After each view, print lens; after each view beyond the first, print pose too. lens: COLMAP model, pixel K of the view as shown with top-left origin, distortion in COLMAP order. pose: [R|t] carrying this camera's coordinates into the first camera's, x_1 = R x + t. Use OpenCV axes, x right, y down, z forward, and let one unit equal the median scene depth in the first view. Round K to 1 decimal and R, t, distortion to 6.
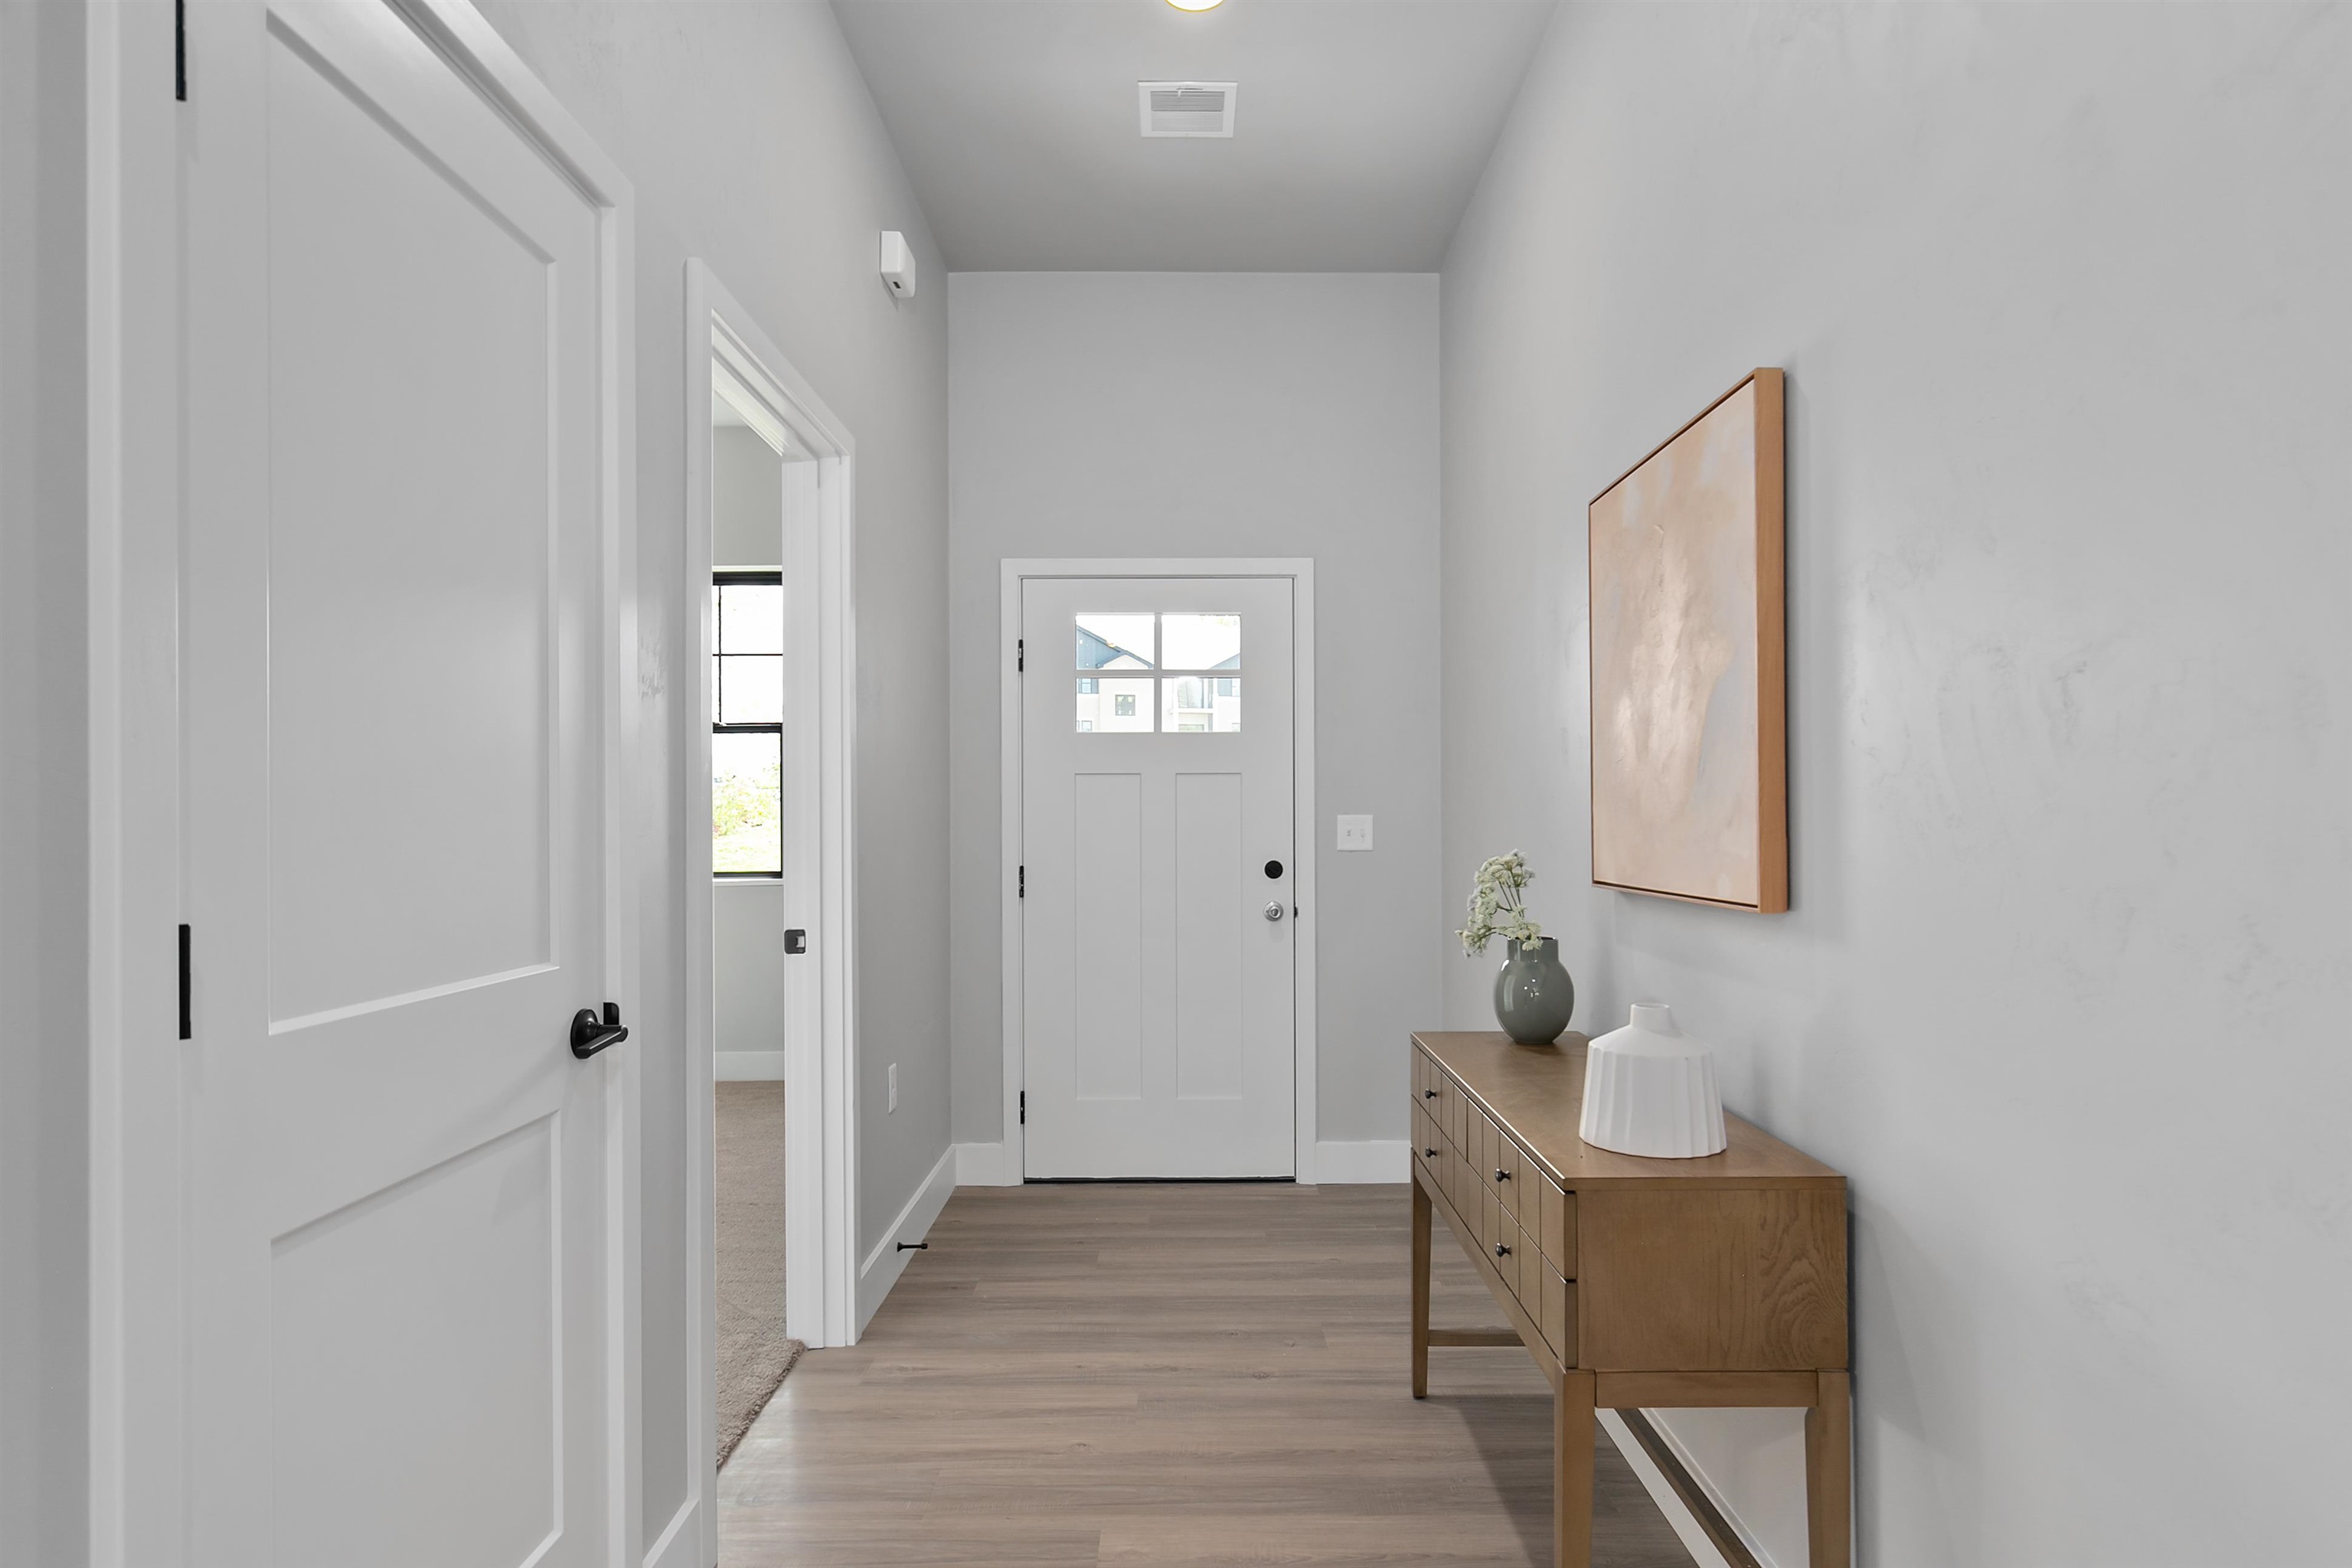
lens RADIAL K [[1363.4, 0, 1177.2], [0, 1363.4, 801.0], [0, 0, 1]] dist [0.000563, 0.000008]
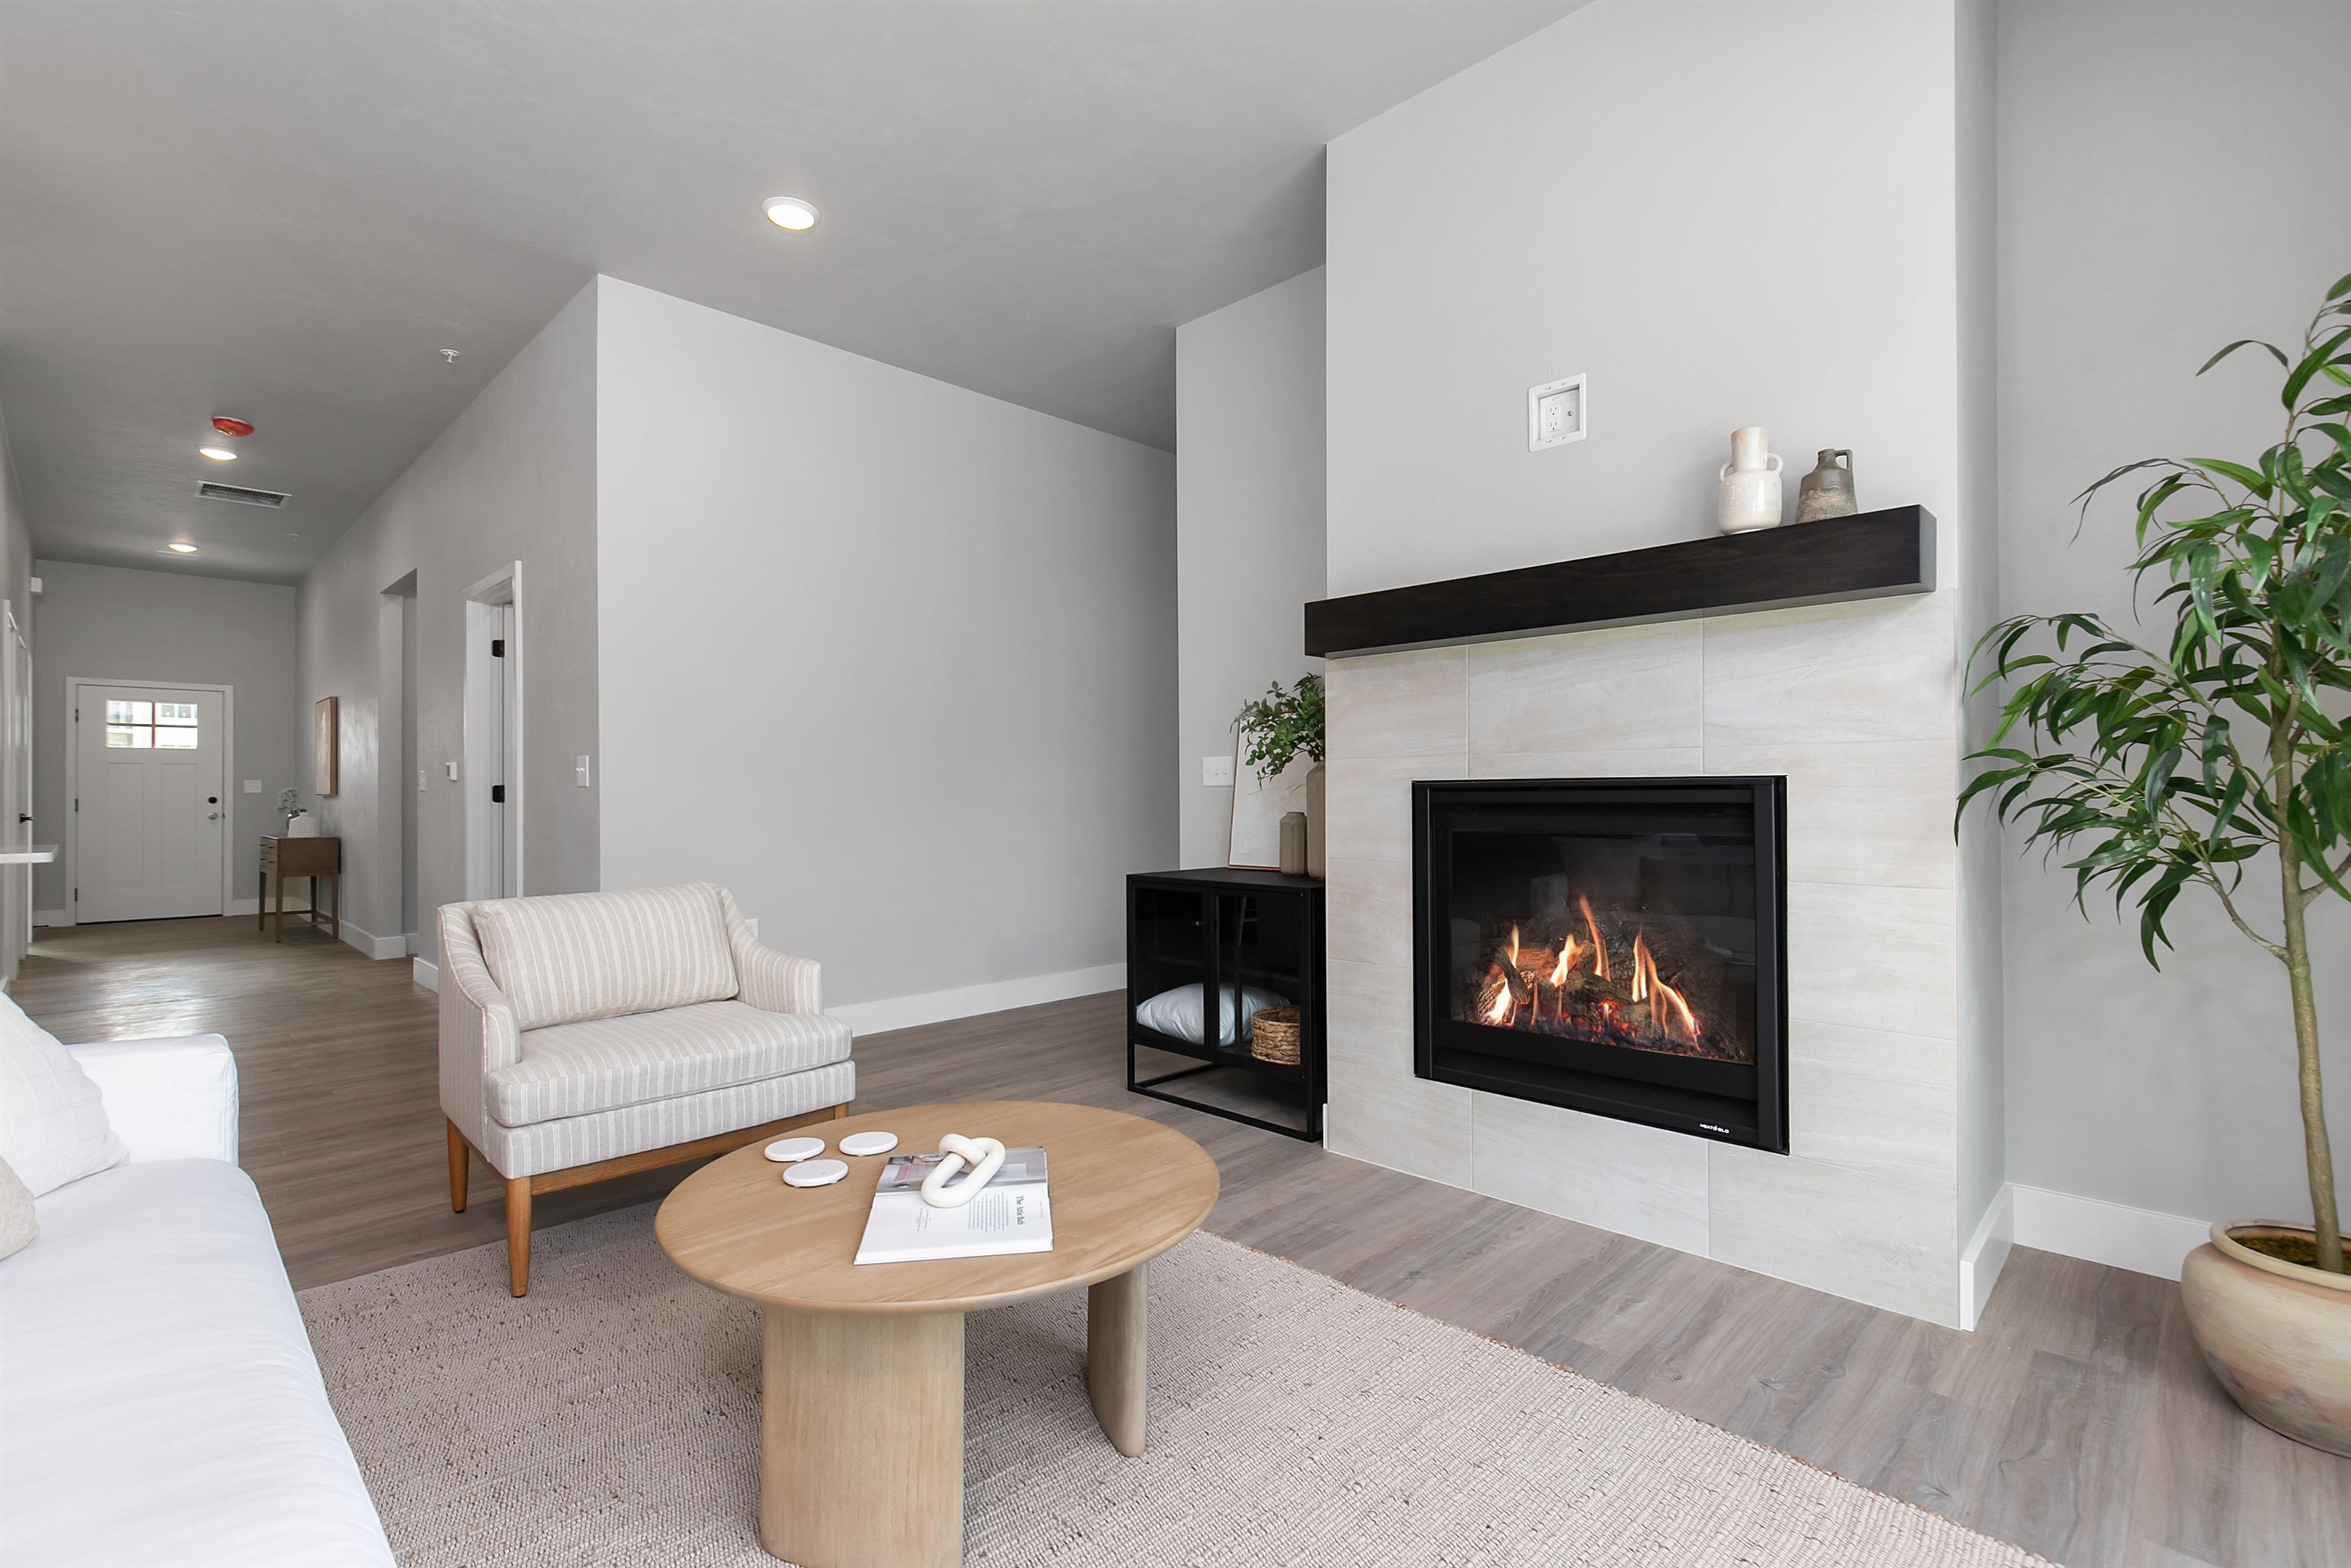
lens RADIAL K [[1080.9, 0, 1193.8], [0, 1080.9, 786.7], [0, 0, 1]] dist [0.003314, 0.000536]
pose [[0.695701, 0.006758, 0.718300, -0.120339], [-0.009468, 0.999955, -0.000238, 0.005939], [-0.718269, -0.006635, 0.695734, -1.887942]]
